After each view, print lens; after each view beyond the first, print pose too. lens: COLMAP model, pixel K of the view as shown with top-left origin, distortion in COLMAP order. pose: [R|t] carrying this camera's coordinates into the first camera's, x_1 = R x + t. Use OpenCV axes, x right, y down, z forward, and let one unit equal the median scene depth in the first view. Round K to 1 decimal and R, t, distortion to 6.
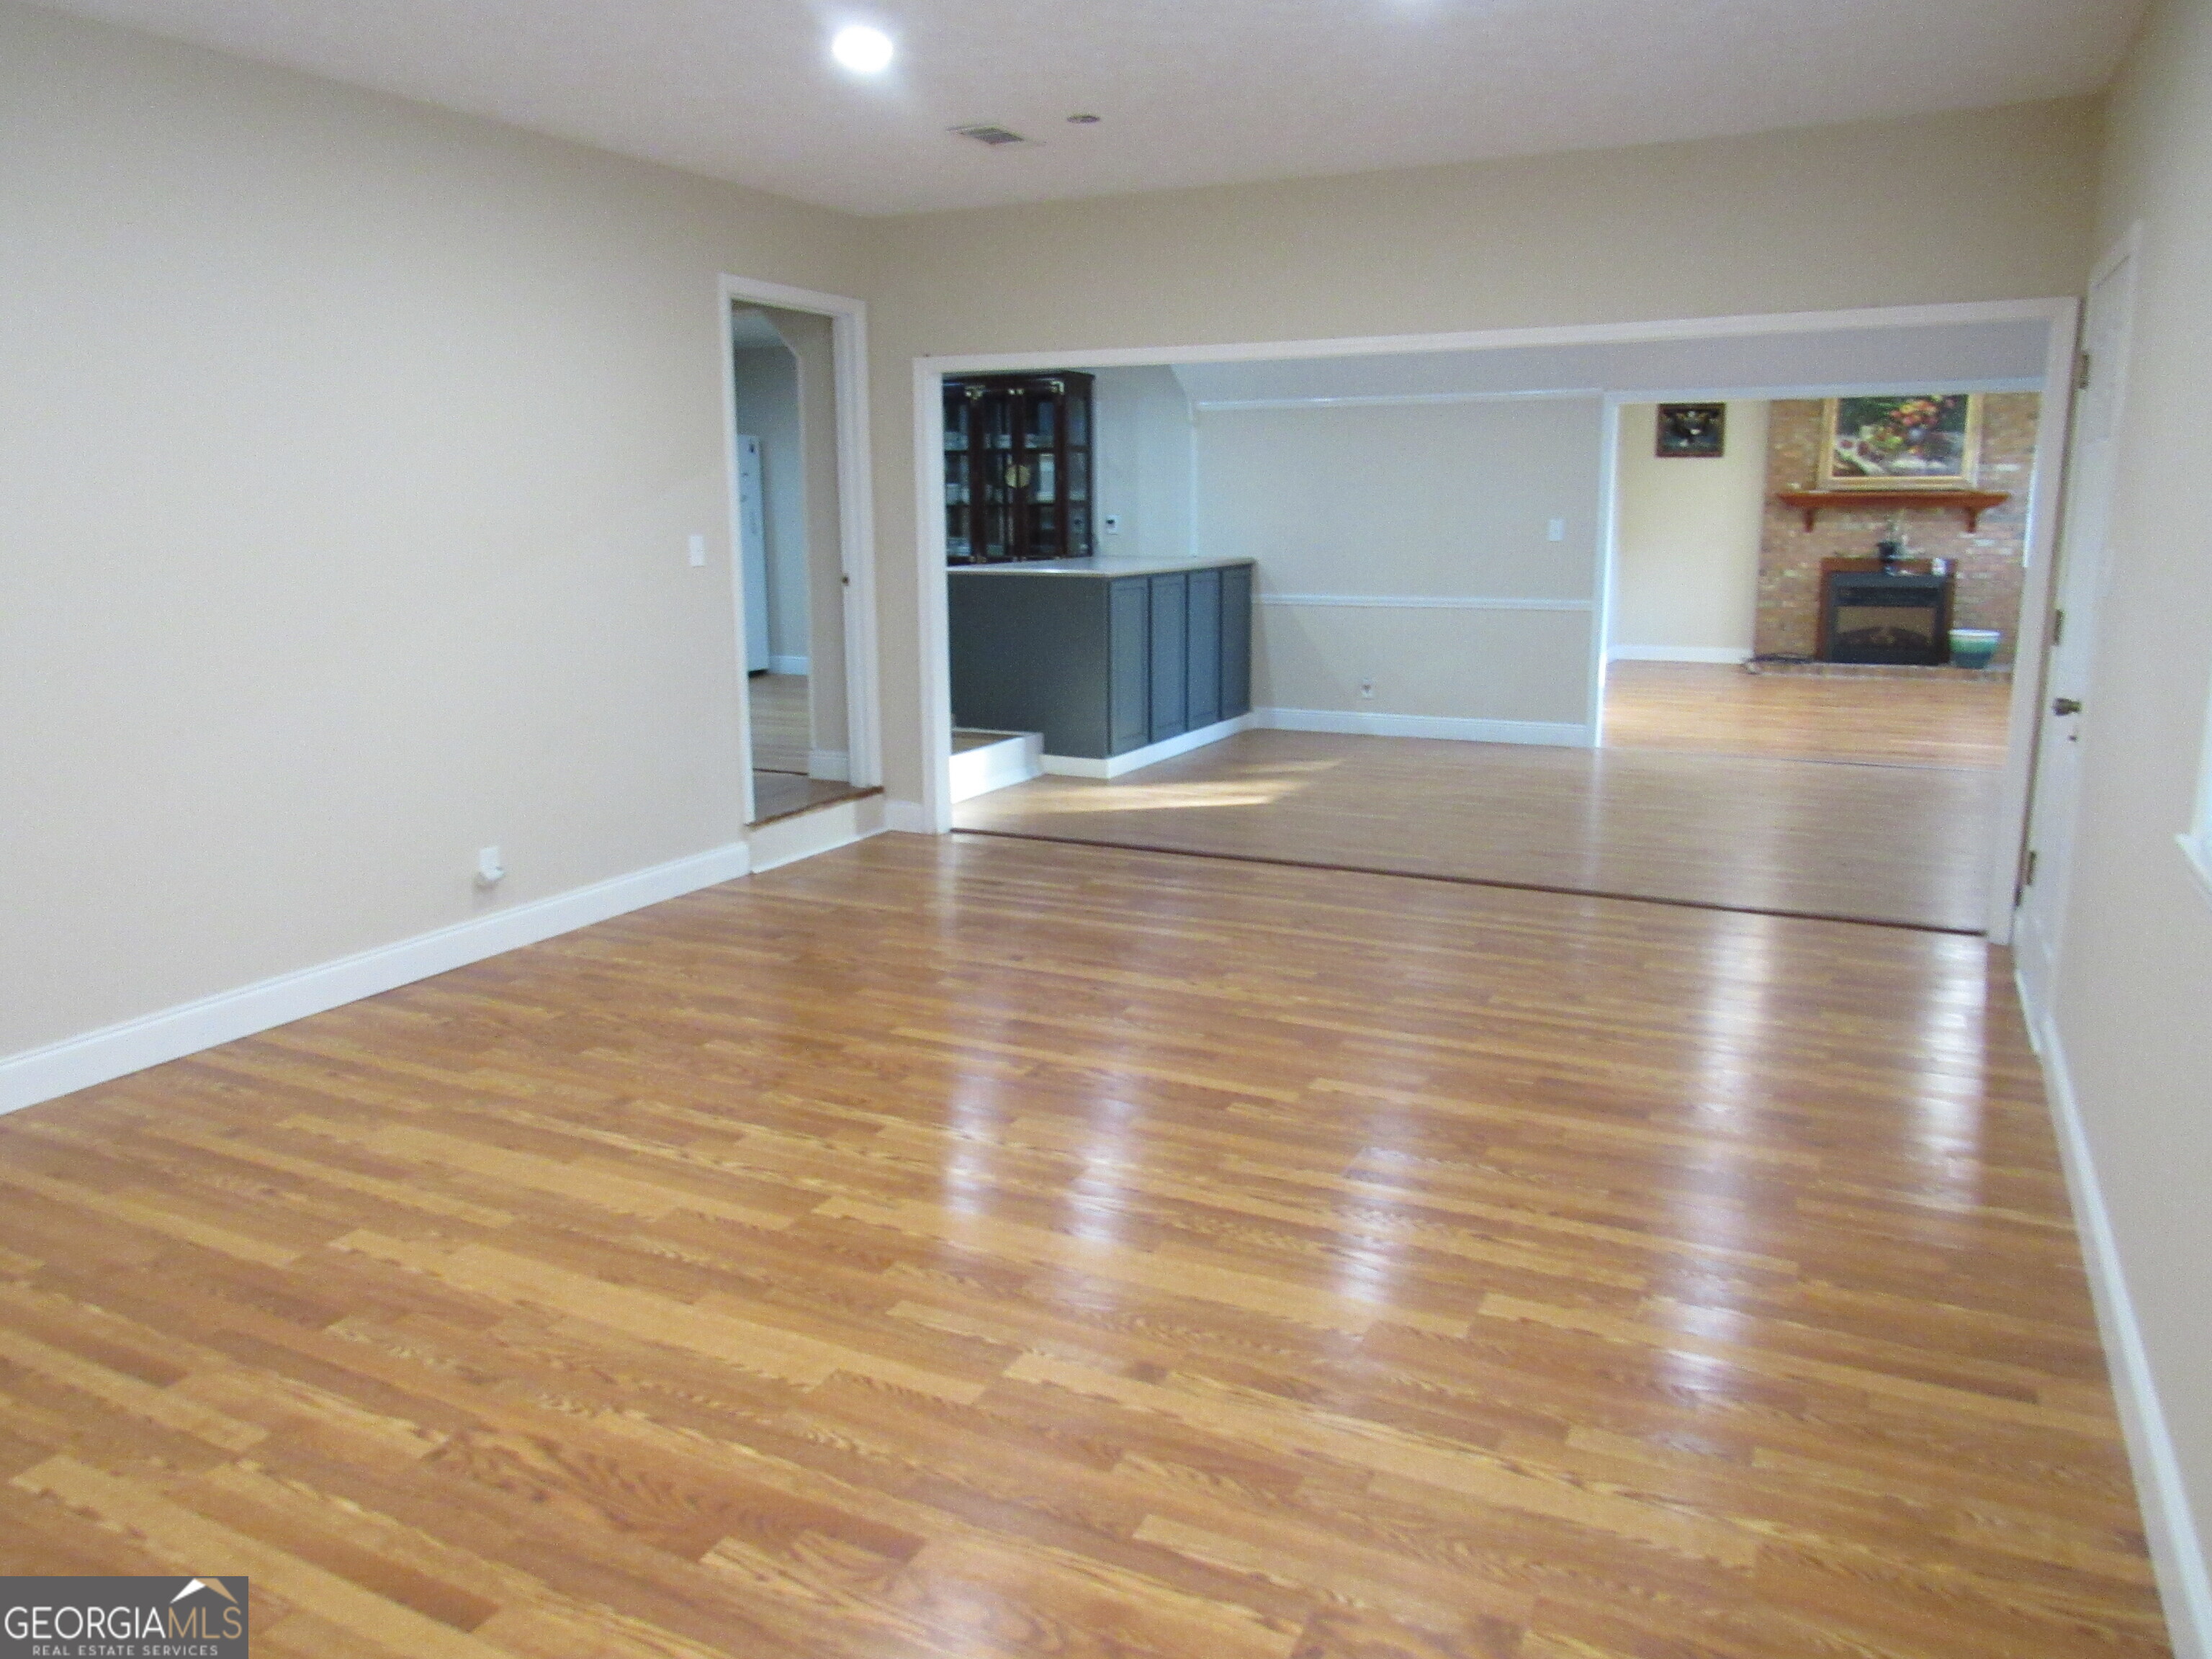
lens RADIAL K [[1583.8, 0, 1104.9], [0, 1583.8, 834.5], [0, 0, 1]] dist [-0.030720, 0.014575]
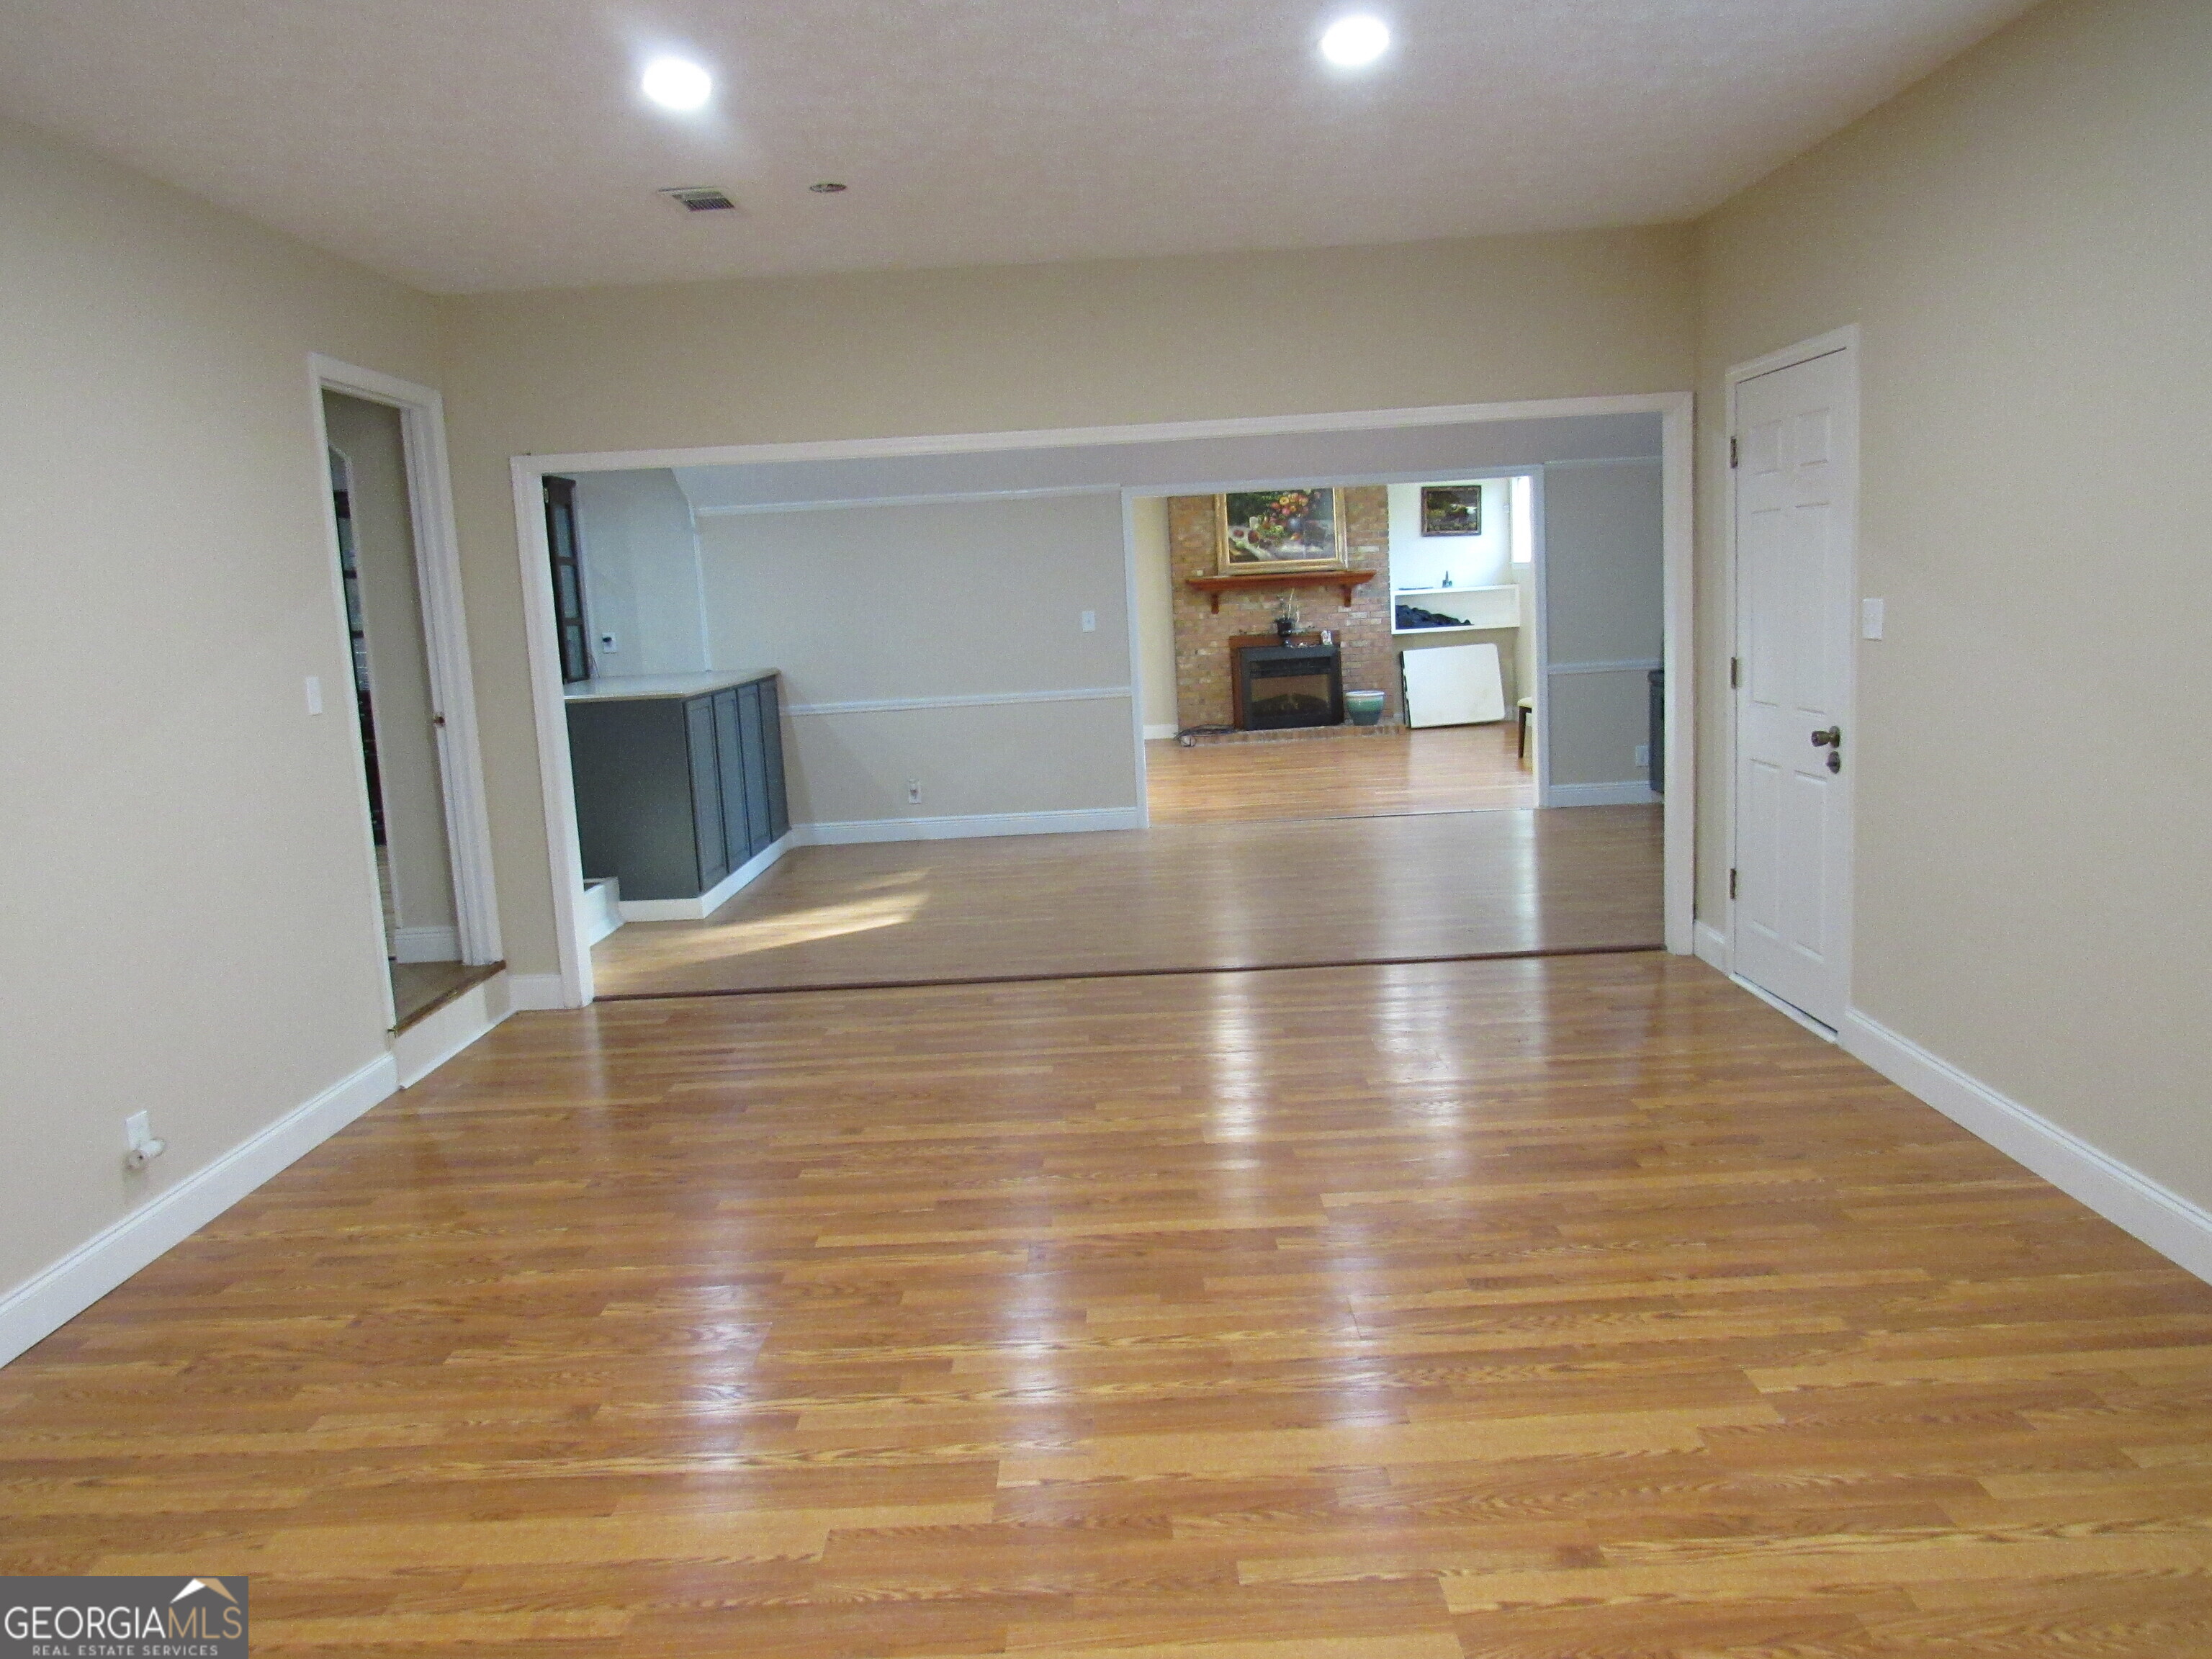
lens RADIAL K [[1583.8, 0, 1101.5], [0, 1583.8, 824.3], [0, 0, 1]] dist [-0.030720, 0.014575]
pose [[0.897843, -0.104857, 0.427648, -0.205961], [0.135494, 0.989898, -0.041750, -0.023920], [-0.418950, 0.095429, 0.902981, 0.106265]]
